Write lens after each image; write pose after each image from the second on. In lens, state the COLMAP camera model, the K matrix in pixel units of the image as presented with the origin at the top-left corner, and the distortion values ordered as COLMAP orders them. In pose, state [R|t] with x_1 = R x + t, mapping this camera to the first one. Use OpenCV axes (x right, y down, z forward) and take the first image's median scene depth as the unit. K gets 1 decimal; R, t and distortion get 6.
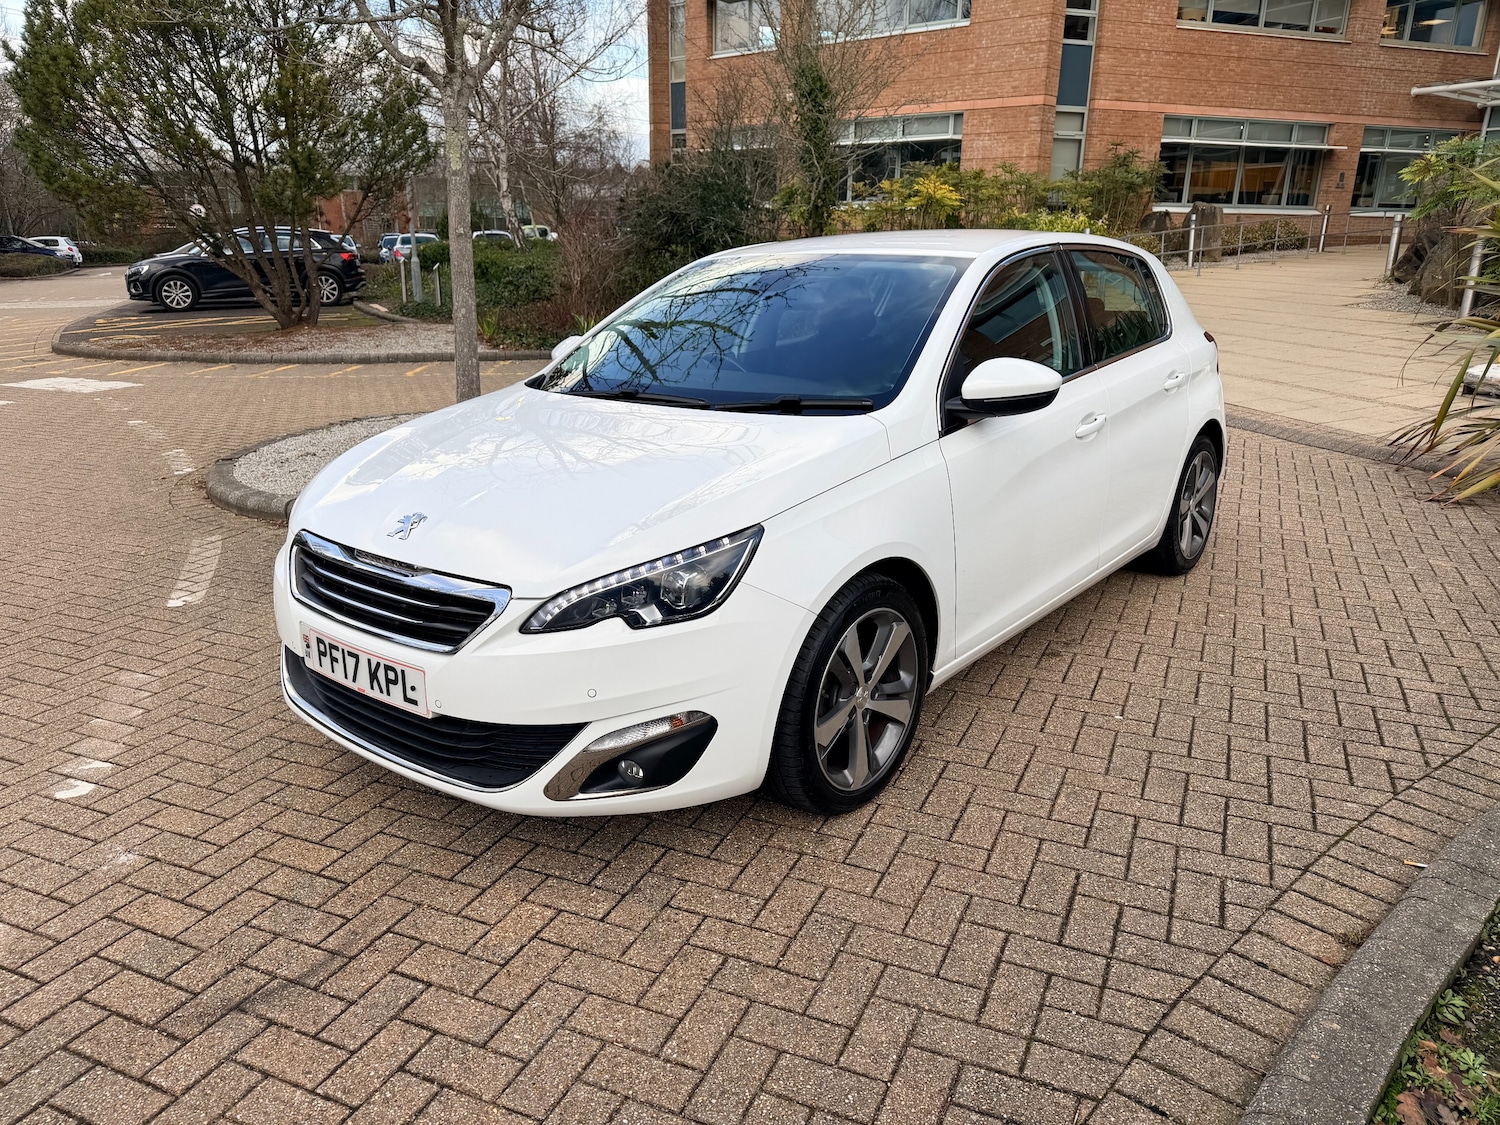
lens RADIAL K [[1050.6, 0, 752.6], [0, 1050.6, 567.8], [0, 0, 1]] dist [0.007862, -0.009933]
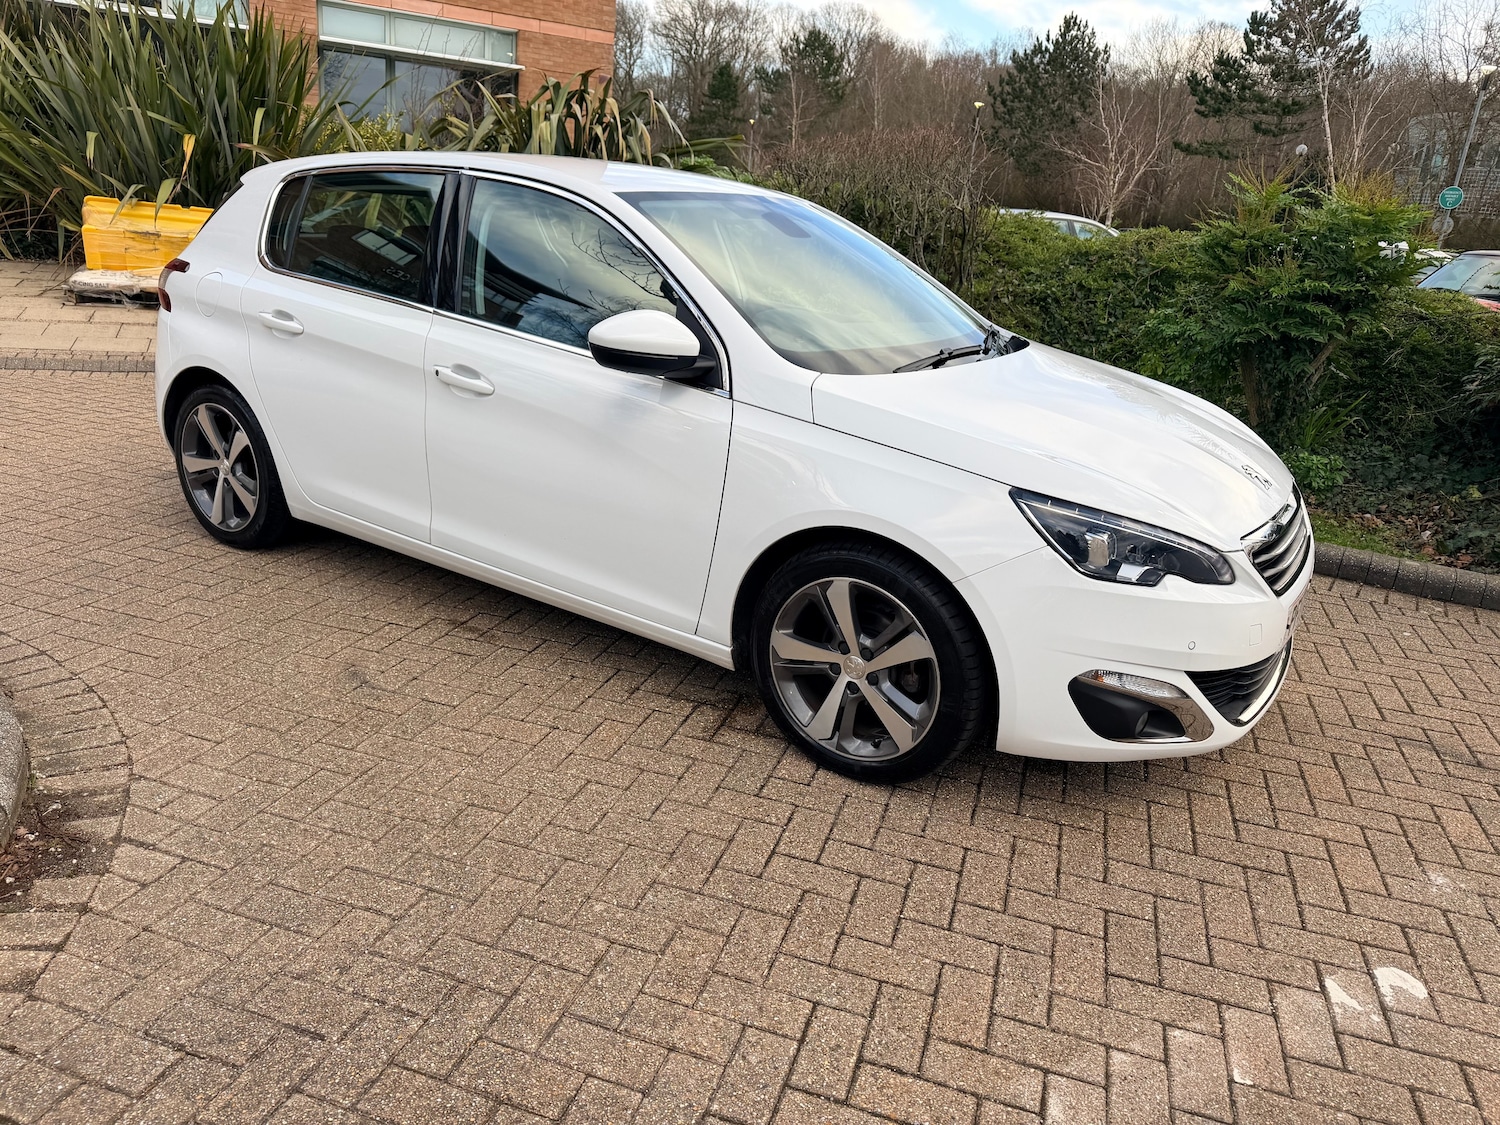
lens RADIAL K [[1065.8, 0, 754.4], [0, 1065.8, 561.9], [0, 0, 1]] dist [0.001702, -0.006350]
pose [[-0.104298, -0.320086, 0.941630, -1.203455], [0.224885, 0.914682, 0.335834, -0.401500], [-0.968787, 0.246785, -0.023417, 1.385656]]
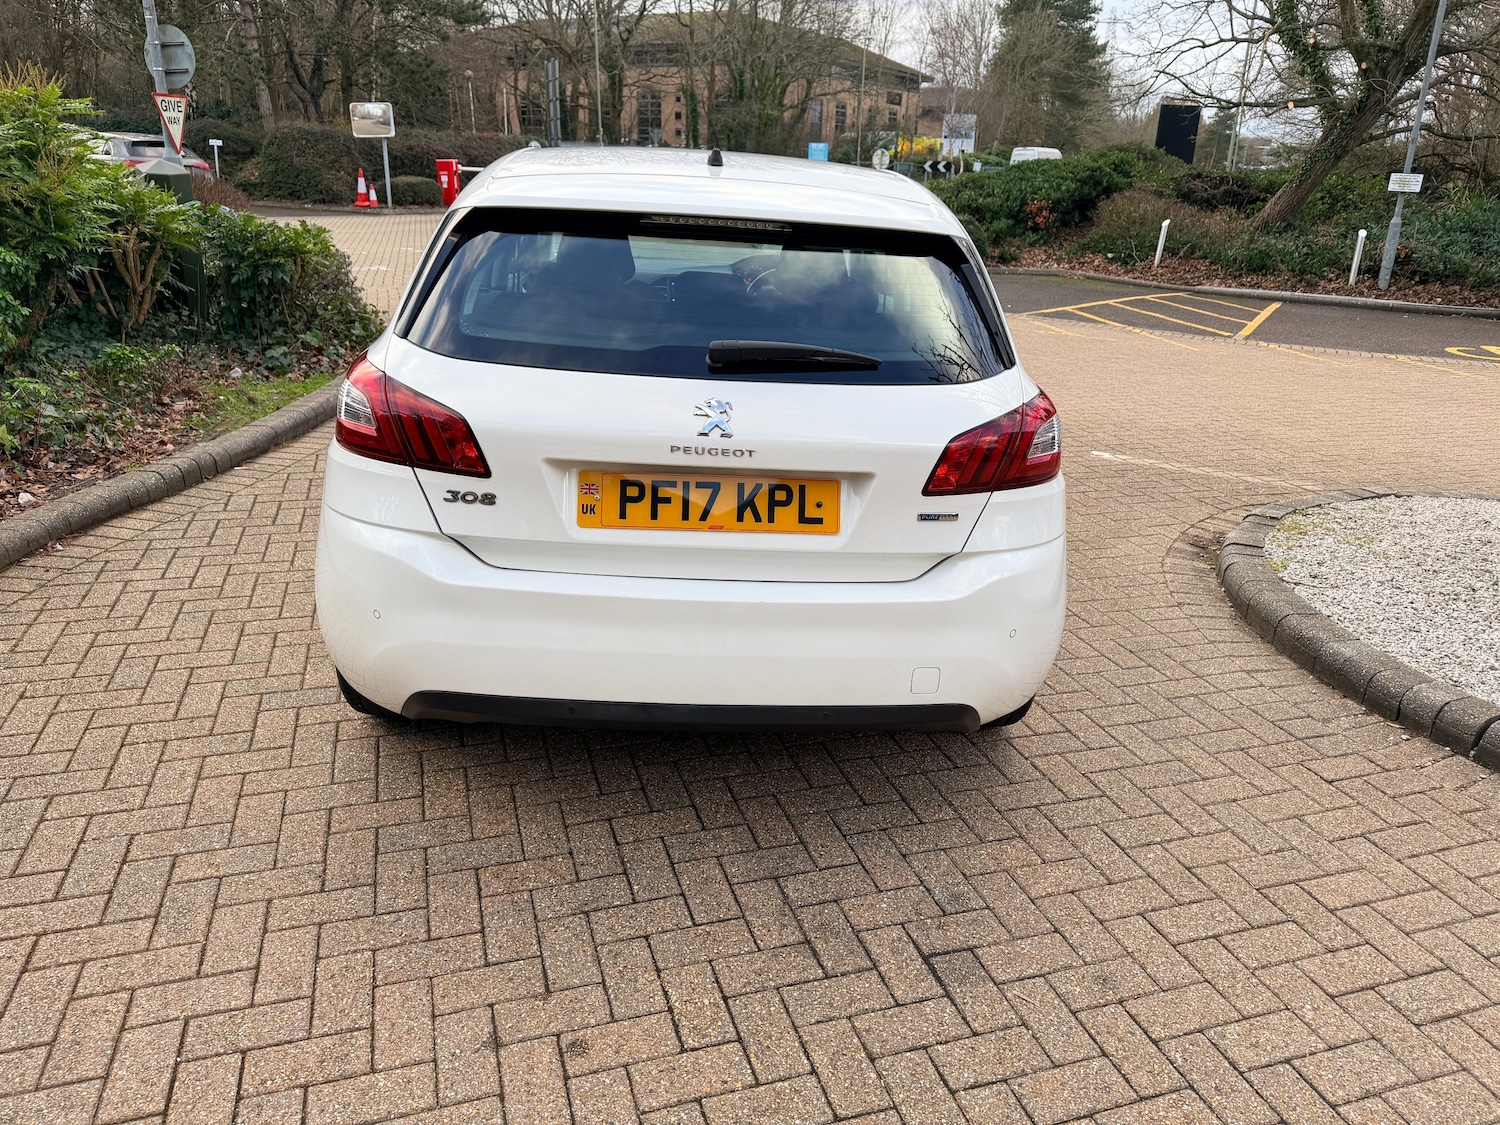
lens RADIAL K [[1048.0, 0, 749.1], [0, 1048.0, 552.6], [0, 0, 1]] dist [0.022980, -0.028167]
pose [[-0.743294, 0.203623, -0.637221, 1.038757], [-0.239382, 0.808514, 0.537589, -0.743332], [0.624668, 0.552126, -0.552220, 2.368083]]
